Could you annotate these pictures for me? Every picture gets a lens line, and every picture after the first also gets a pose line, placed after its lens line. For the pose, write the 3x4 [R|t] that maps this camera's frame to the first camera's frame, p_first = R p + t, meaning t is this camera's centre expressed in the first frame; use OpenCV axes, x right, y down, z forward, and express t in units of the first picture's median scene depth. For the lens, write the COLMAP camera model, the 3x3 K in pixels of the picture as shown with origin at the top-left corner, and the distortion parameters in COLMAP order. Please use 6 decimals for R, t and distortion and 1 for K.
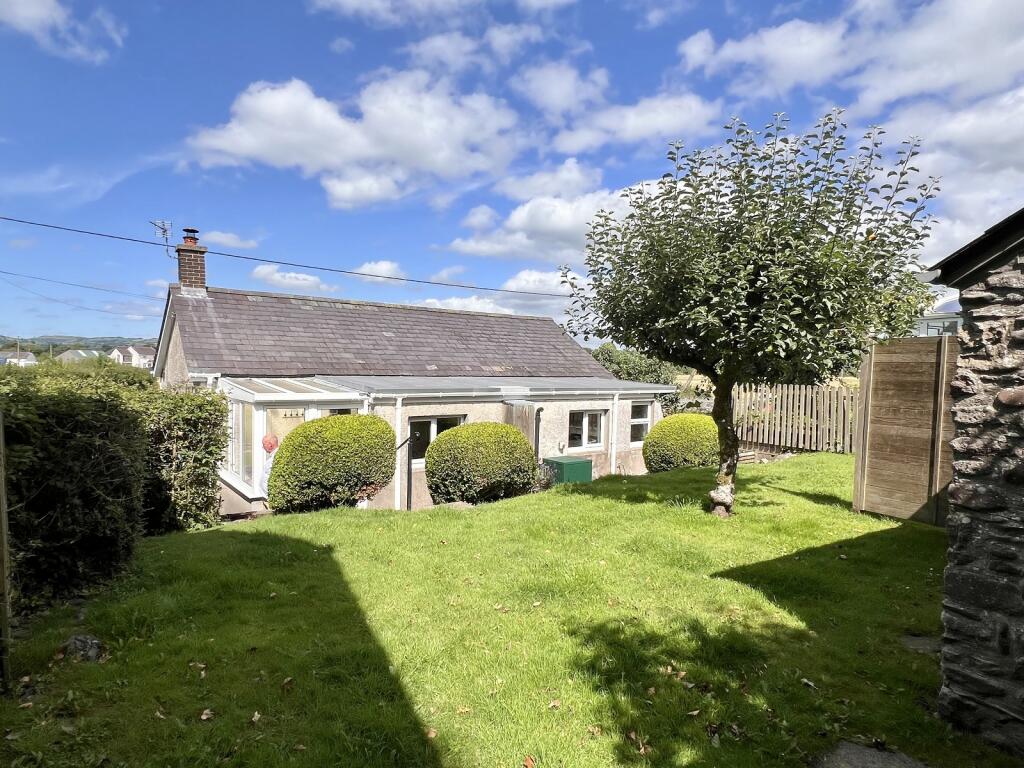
lens RADIAL K [[559.8, 0, 512.0], [0, 559.8, 384.0], [0, 0, 1]] dist [-0.002102, 0.000953]
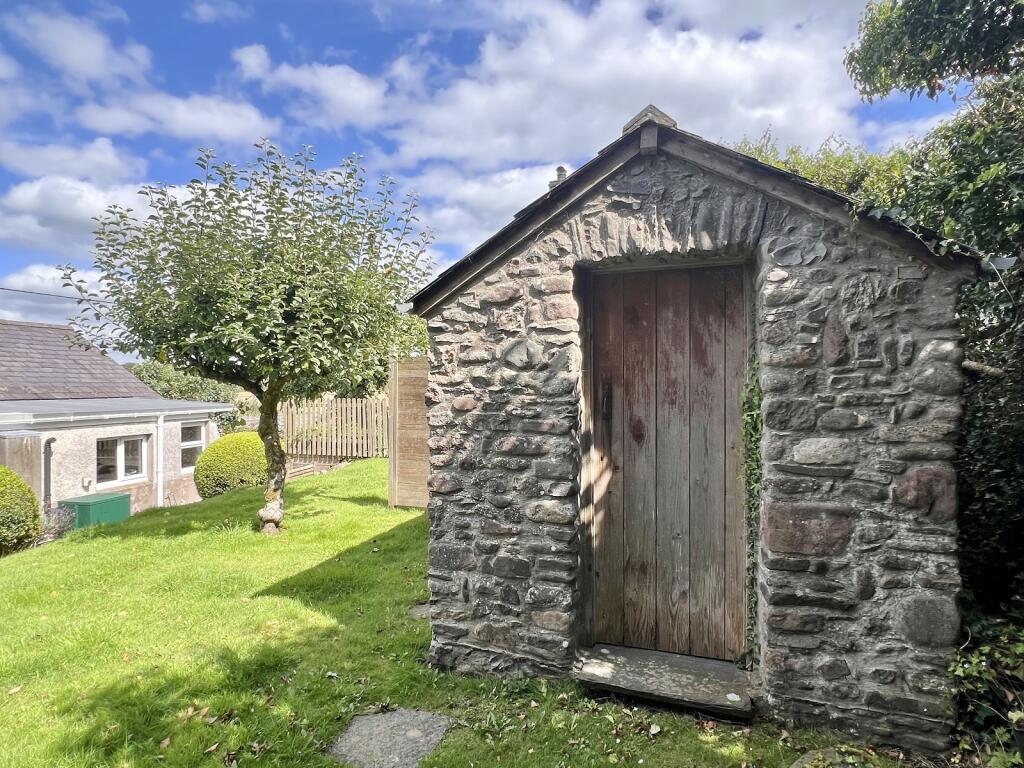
lens RADIAL K [[559.8, 0, 512.0], [0, 559.8, 384.0], [0, 0, 1]] dist [-0.002102, 0.000953]
pose [[0.777448, -0.018830, 0.628665, 0.097188], [0.035585, 0.999268, -0.014077, 0.000073], [-0.627939, 0.033315, 0.777549, -0.058441]]
